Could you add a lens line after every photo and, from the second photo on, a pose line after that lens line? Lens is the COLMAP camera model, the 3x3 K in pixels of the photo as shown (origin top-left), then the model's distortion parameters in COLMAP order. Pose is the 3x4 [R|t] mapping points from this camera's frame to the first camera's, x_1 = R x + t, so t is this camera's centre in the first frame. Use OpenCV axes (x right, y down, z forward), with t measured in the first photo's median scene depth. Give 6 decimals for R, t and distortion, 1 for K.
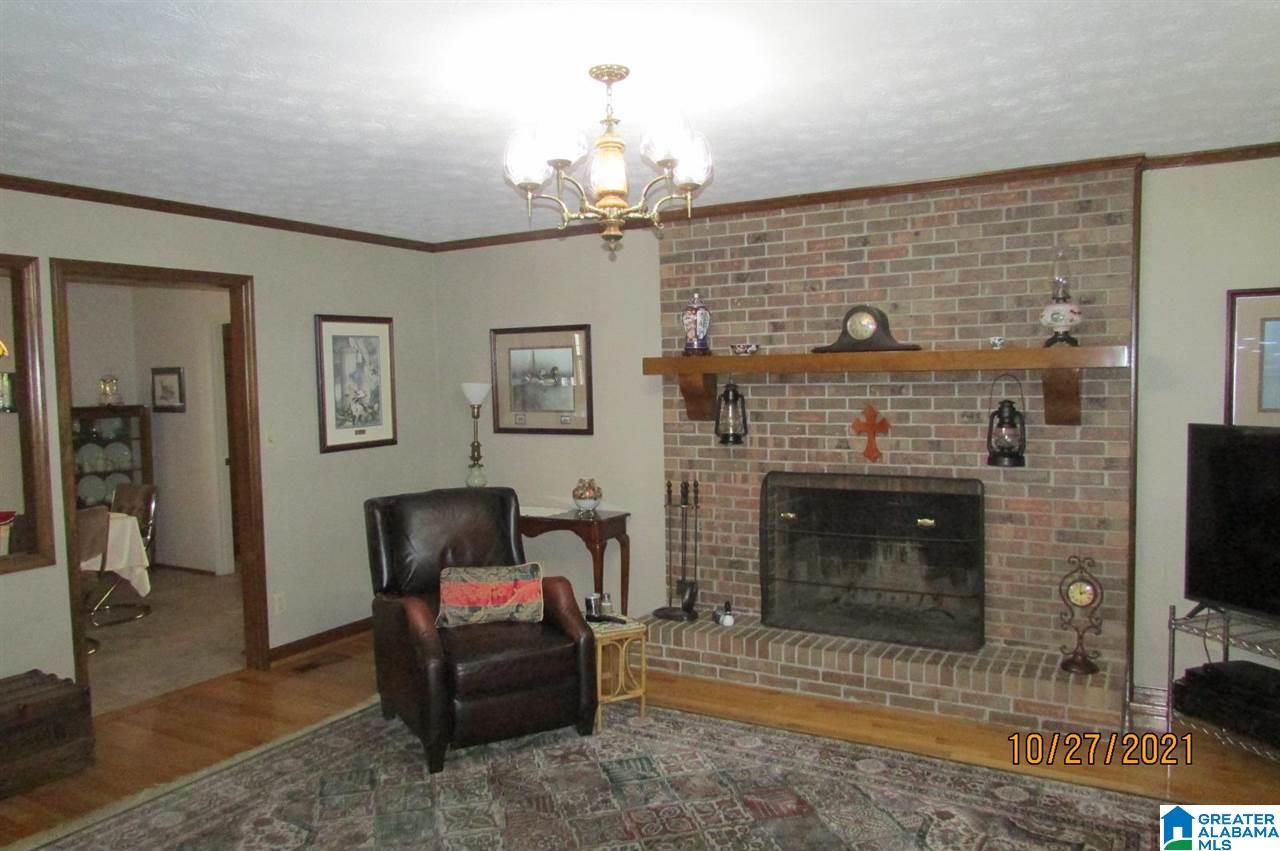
lens RADIAL K [[916.8, 0, 631.3], [0, 916.8, 430.4], [0, 0, 1]] dist [-0.029740, 0.023378]
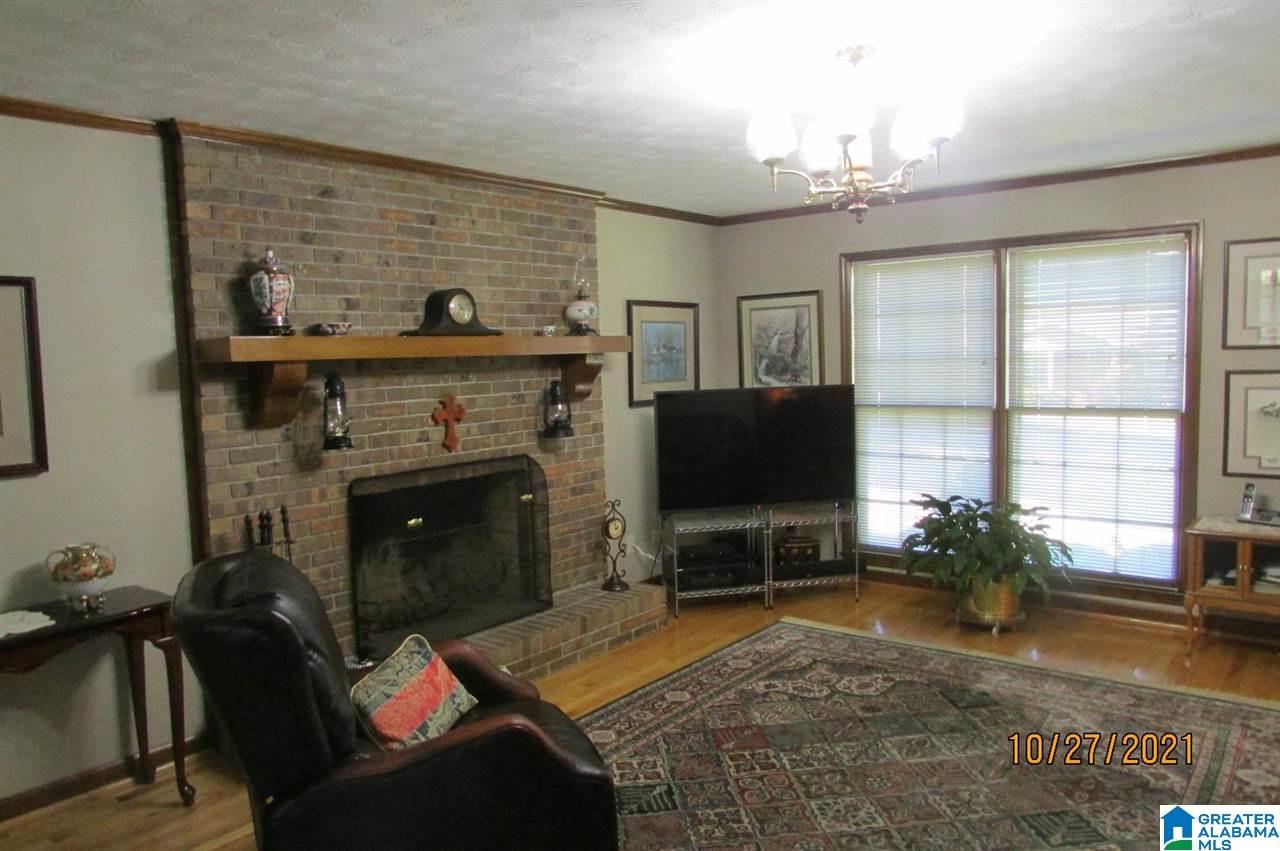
lens RADIAL K [[916.8, 0, 631.3], [0, 916.8, 430.4], [0, 0, 1]] dist [-0.029740, 0.023378]
pose [[0.144107, -0.065792, 0.987373, -0.652512], [0.089626, 0.994554, 0.053190, -0.021549], [-0.985495, 0.080829, 0.149219, 0.659591]]
